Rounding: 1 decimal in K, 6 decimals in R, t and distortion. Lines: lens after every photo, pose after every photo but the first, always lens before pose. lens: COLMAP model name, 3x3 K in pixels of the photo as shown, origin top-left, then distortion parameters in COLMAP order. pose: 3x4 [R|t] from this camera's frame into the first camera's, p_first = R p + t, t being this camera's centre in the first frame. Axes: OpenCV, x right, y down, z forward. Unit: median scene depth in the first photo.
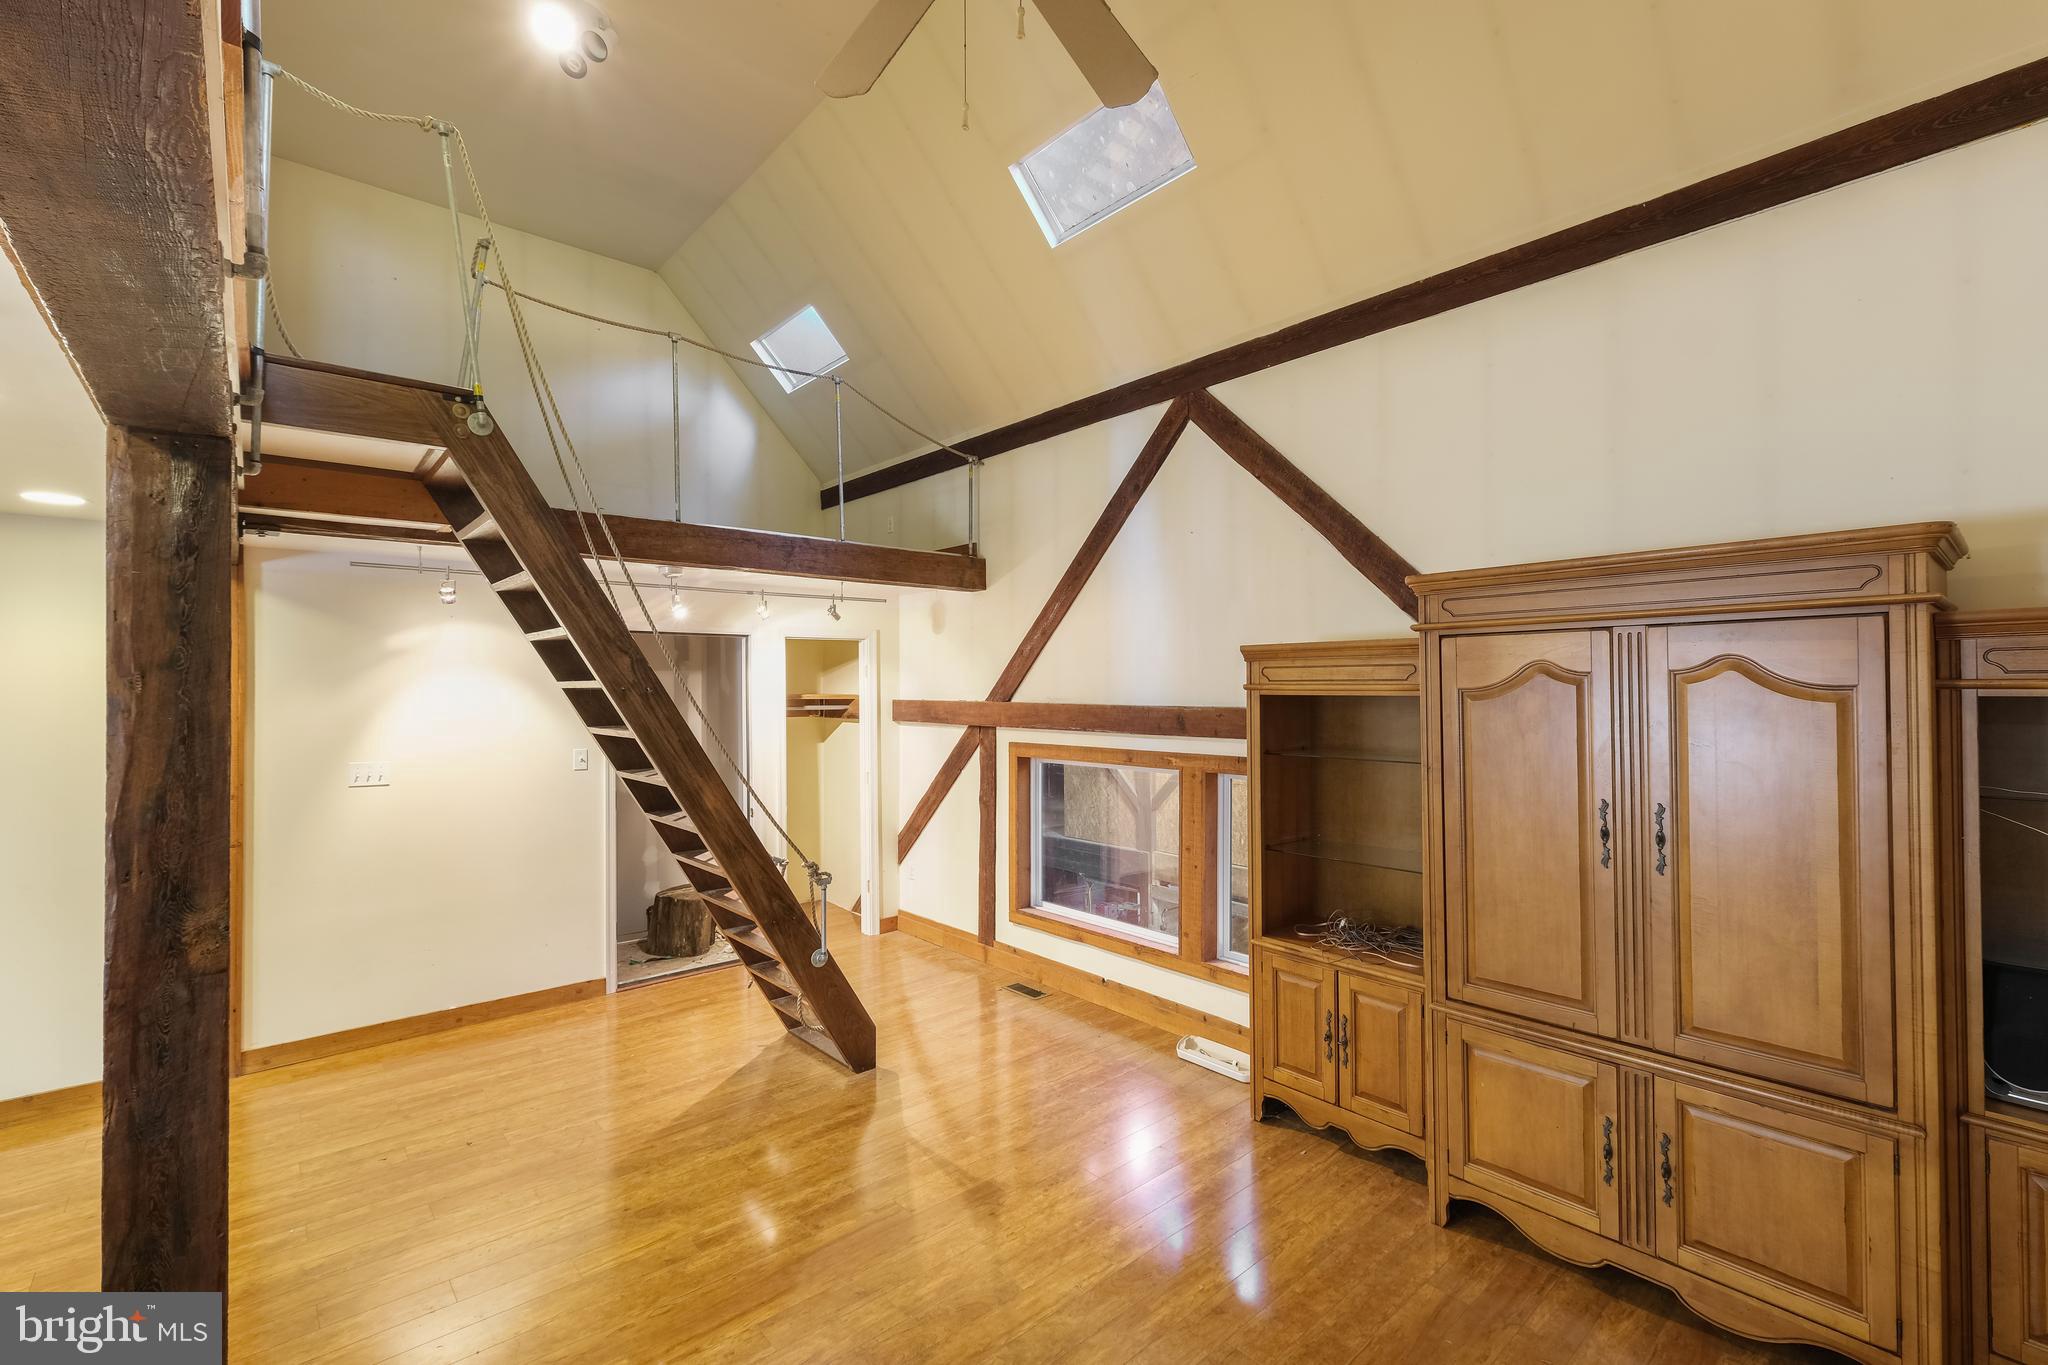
lens RADIAL K [[886.3, 0, 1018.1], [0, 886.3, 676.5], [0, 0, 1]] dist [0.000582, 0.000384]
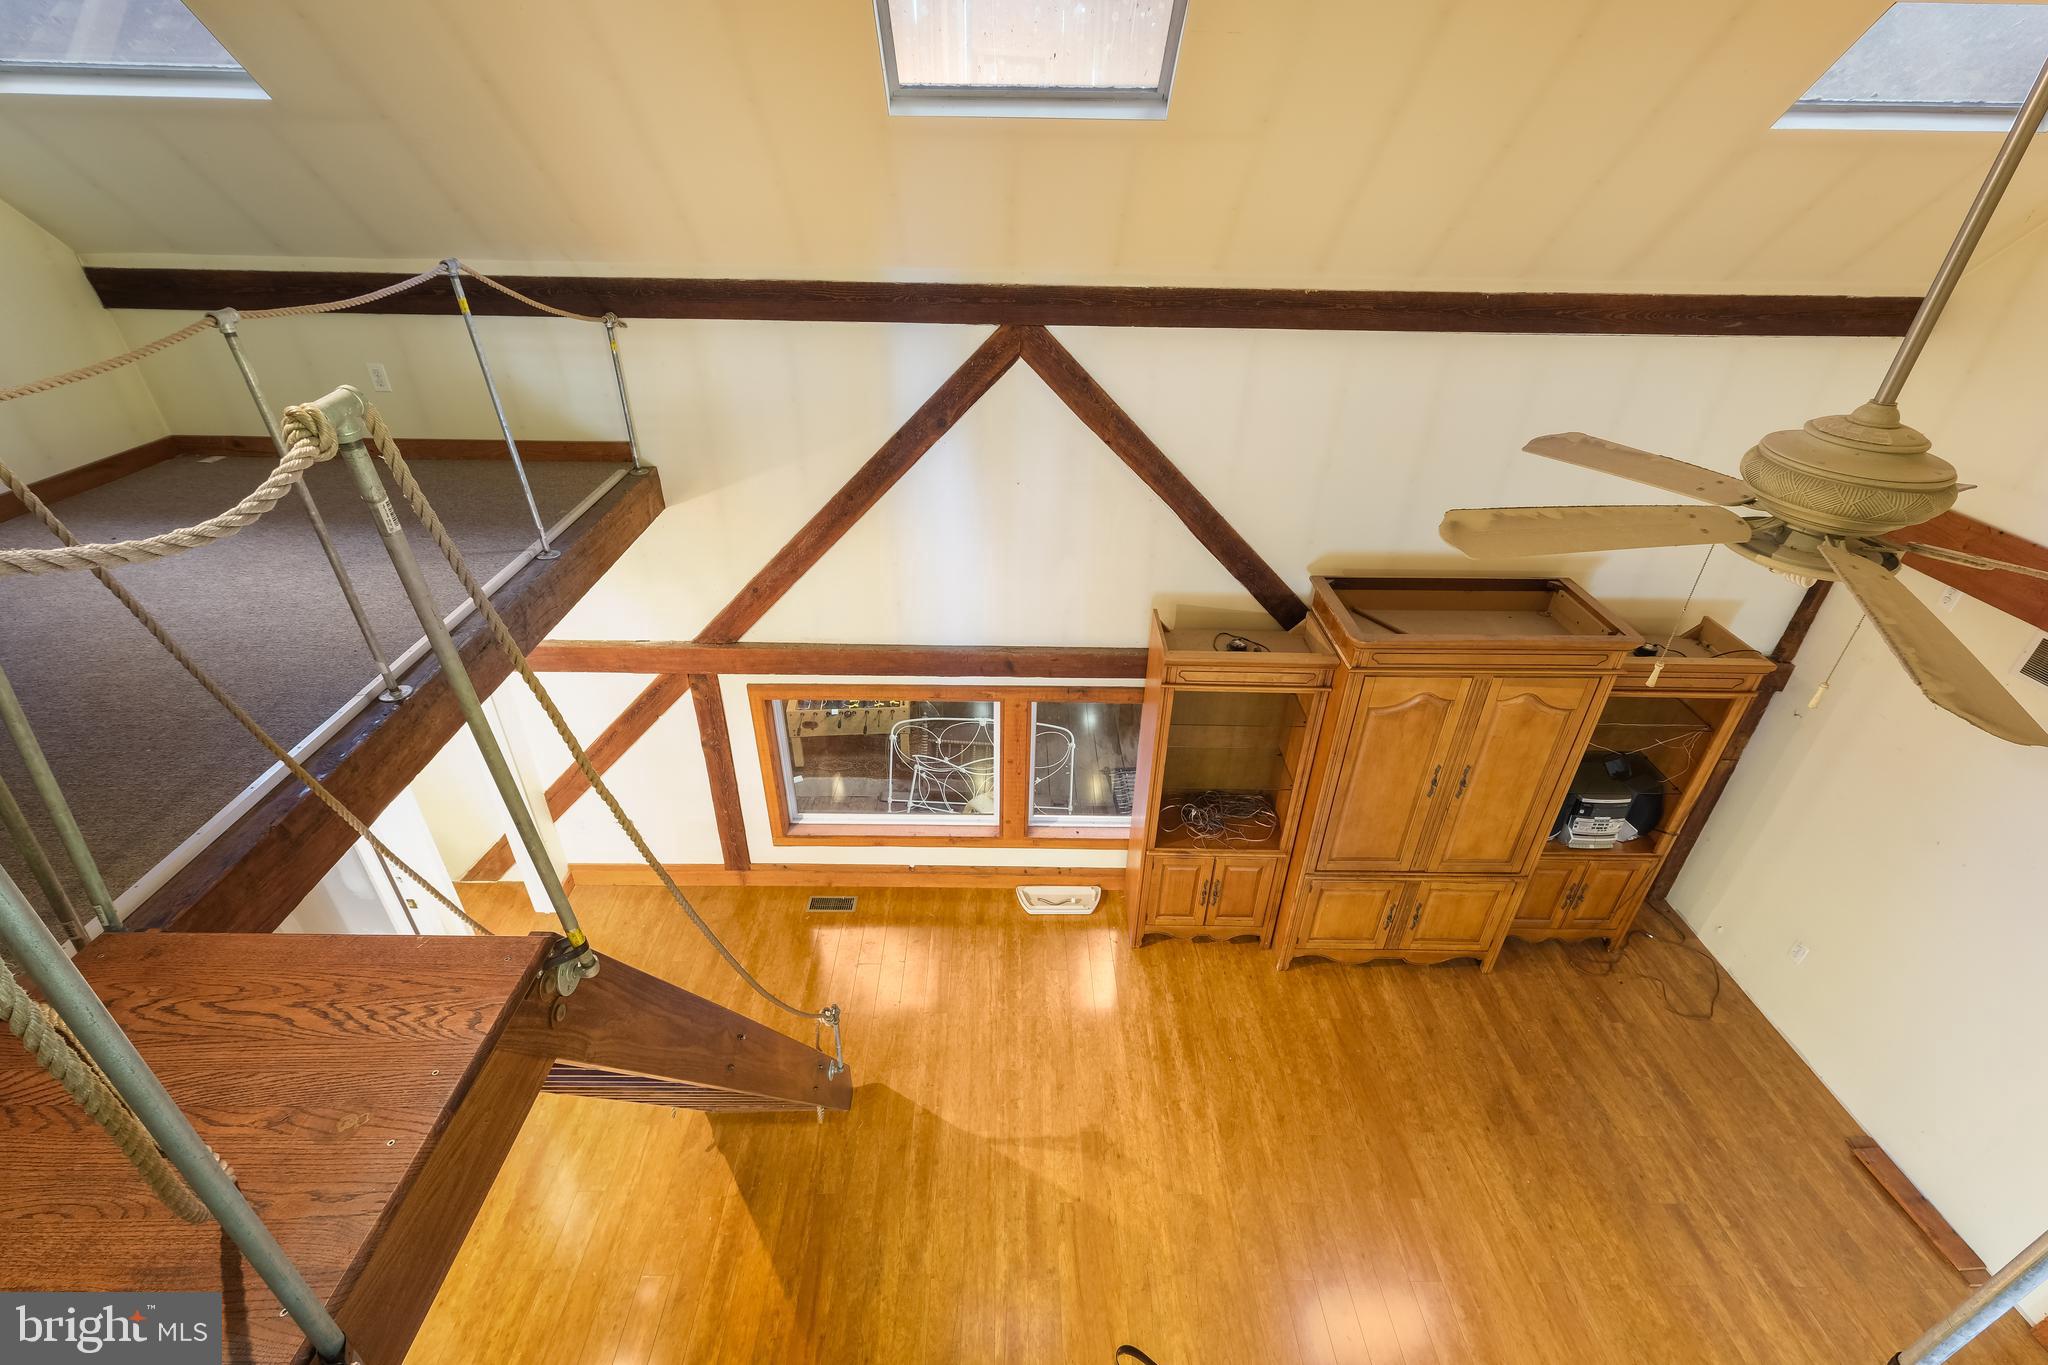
lens RADIAL K [[886.3, 0, 1018.1], [0, 886.3, 676.5], [0, 0, 1]] dist [0.000582, 0.000384]
pose [[0.652995, -0.379018, 0.655700, -0.531605], [-0.024586, 0.854704, 0.518533, -0.513355], [-0.756963, -0.354720, 0.548799, 0.460000]]
